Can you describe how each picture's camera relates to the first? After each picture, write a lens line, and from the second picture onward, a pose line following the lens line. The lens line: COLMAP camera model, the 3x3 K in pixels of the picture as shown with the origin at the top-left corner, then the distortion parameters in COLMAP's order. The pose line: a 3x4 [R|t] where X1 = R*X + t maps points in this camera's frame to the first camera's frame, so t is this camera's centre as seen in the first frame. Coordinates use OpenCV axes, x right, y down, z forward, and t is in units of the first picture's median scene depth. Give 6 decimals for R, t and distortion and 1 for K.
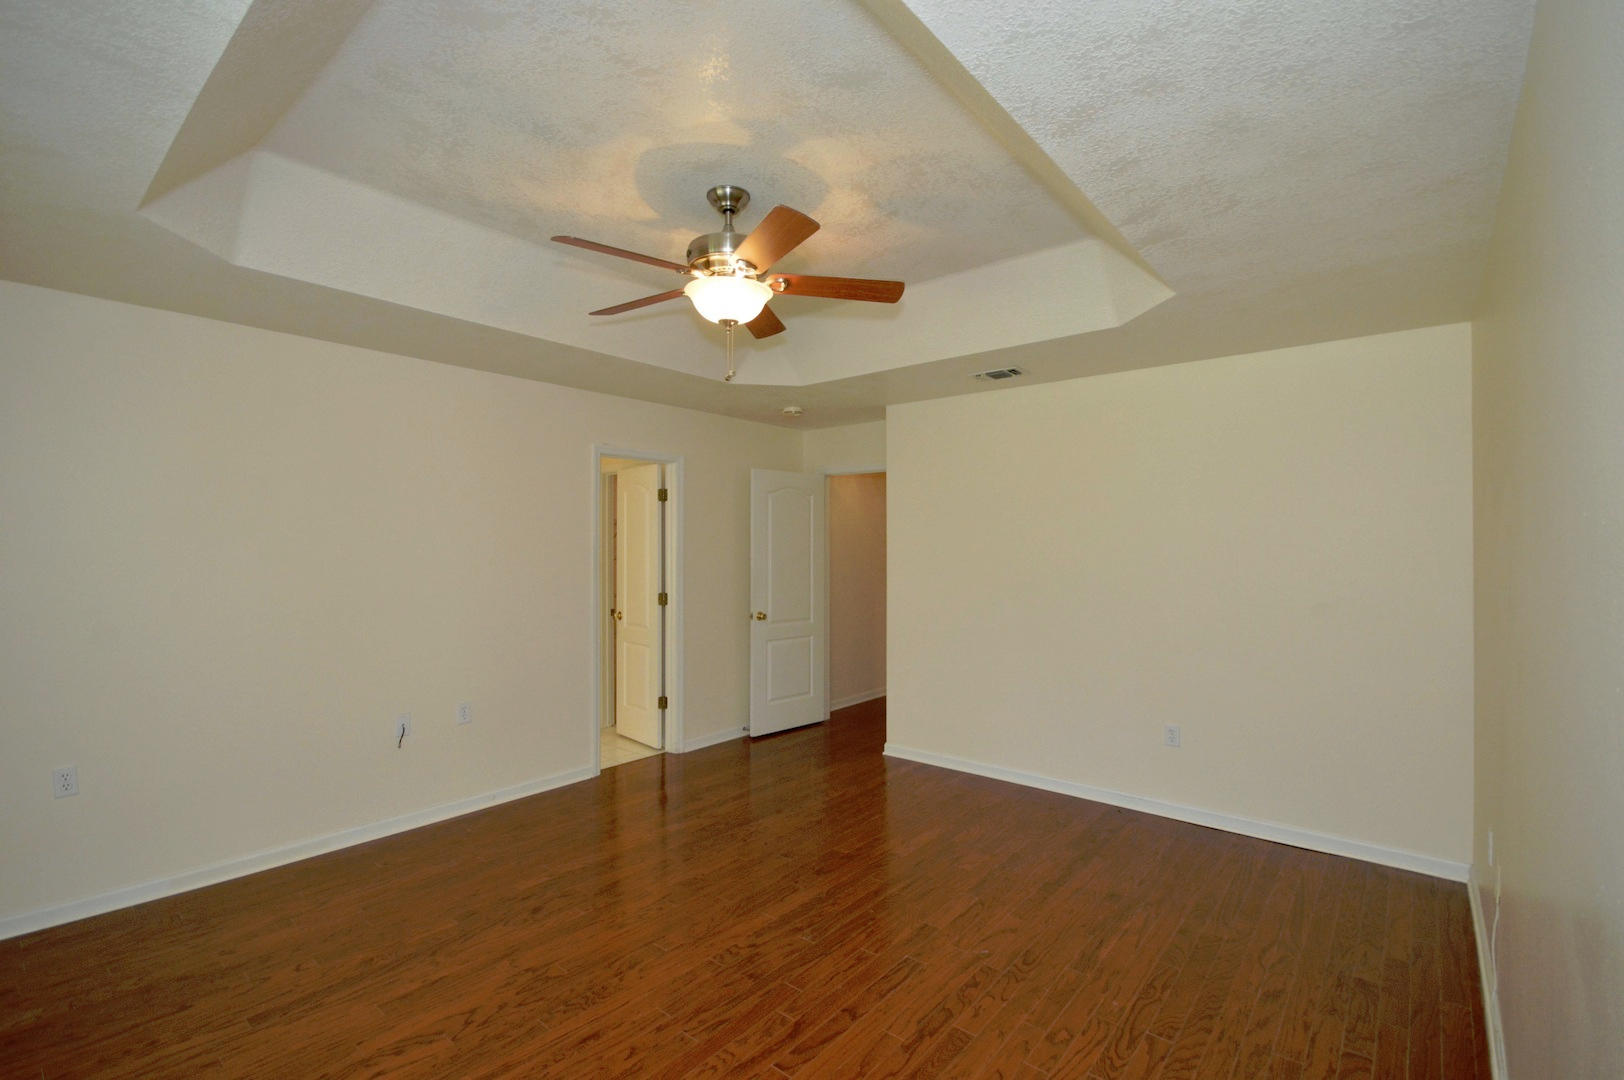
lens RADIAL K [[724.8, 0, 806.8], [0, 724.8, 545.8], [0, 0, 1]] dist [-0.003336, -0.000108]
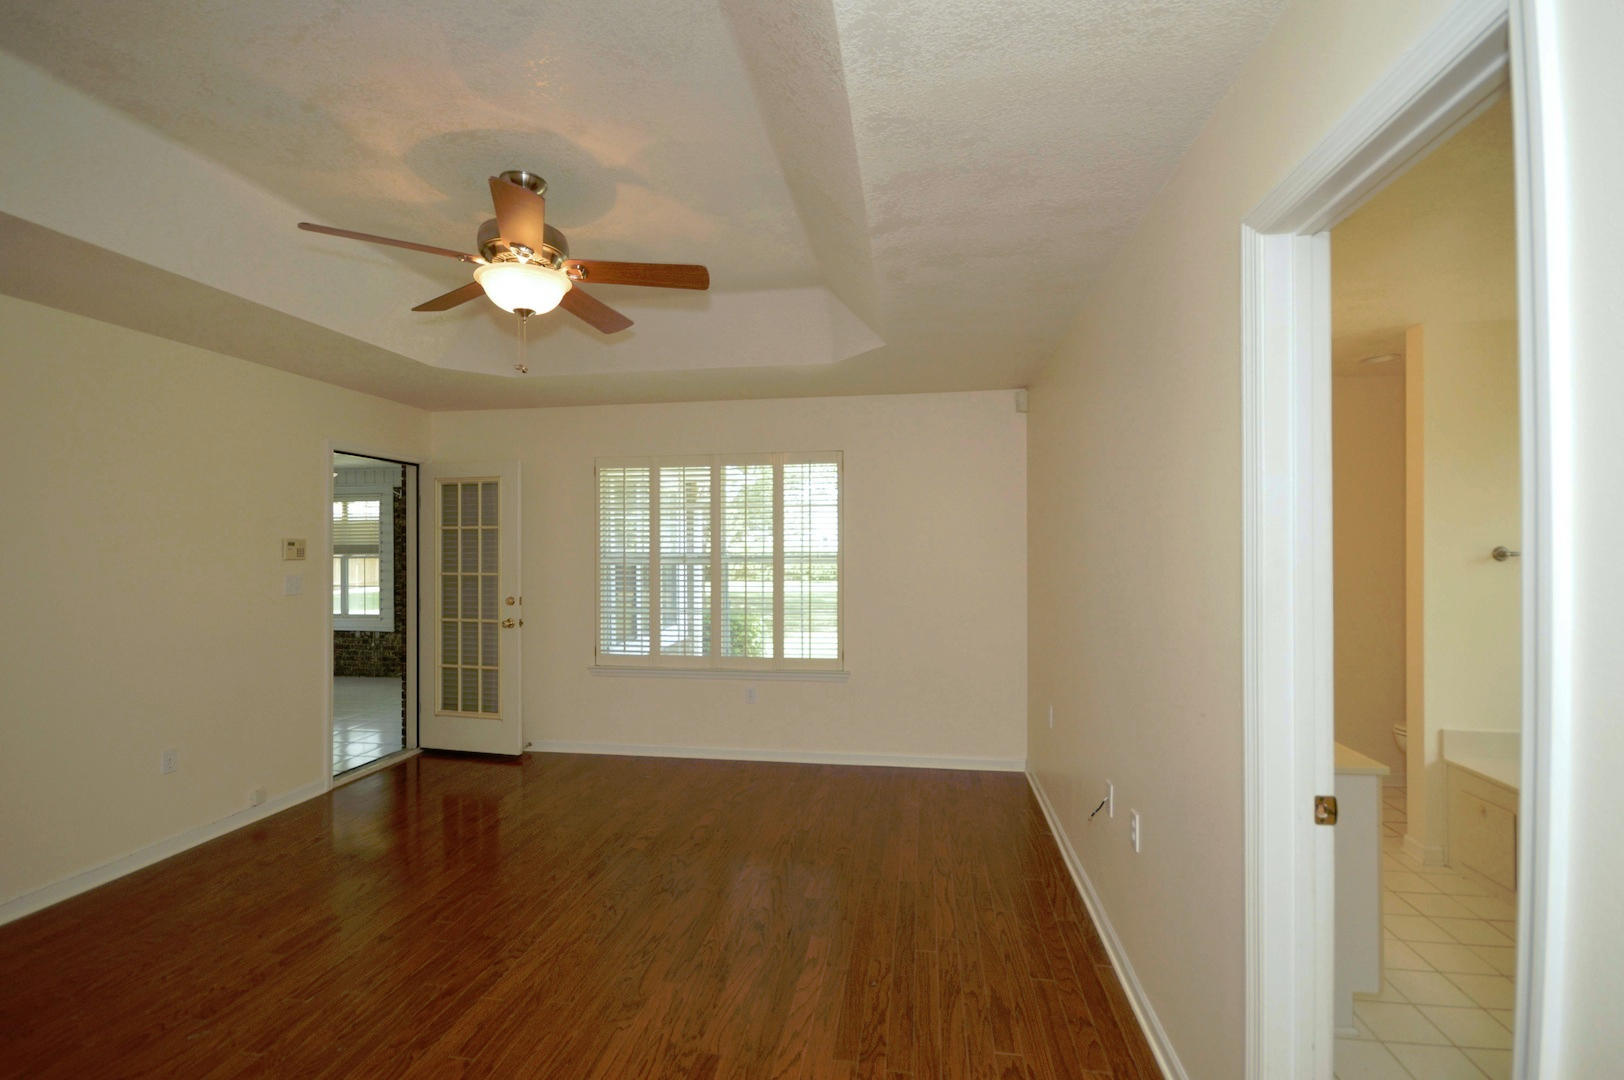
lens RADIAL K [[724.8, 0, 806.8], [0, 724.8, 545.8], [0, 0, 1]] dist [-0.003336, -0.000108]
pose [[-0.857345, 0.001242, -0.514741, 0.066012], [0.005355, 0.999964, -0.006506, 0.011221], [0.514714, -0.008335, -0.857321, 2.019339]]
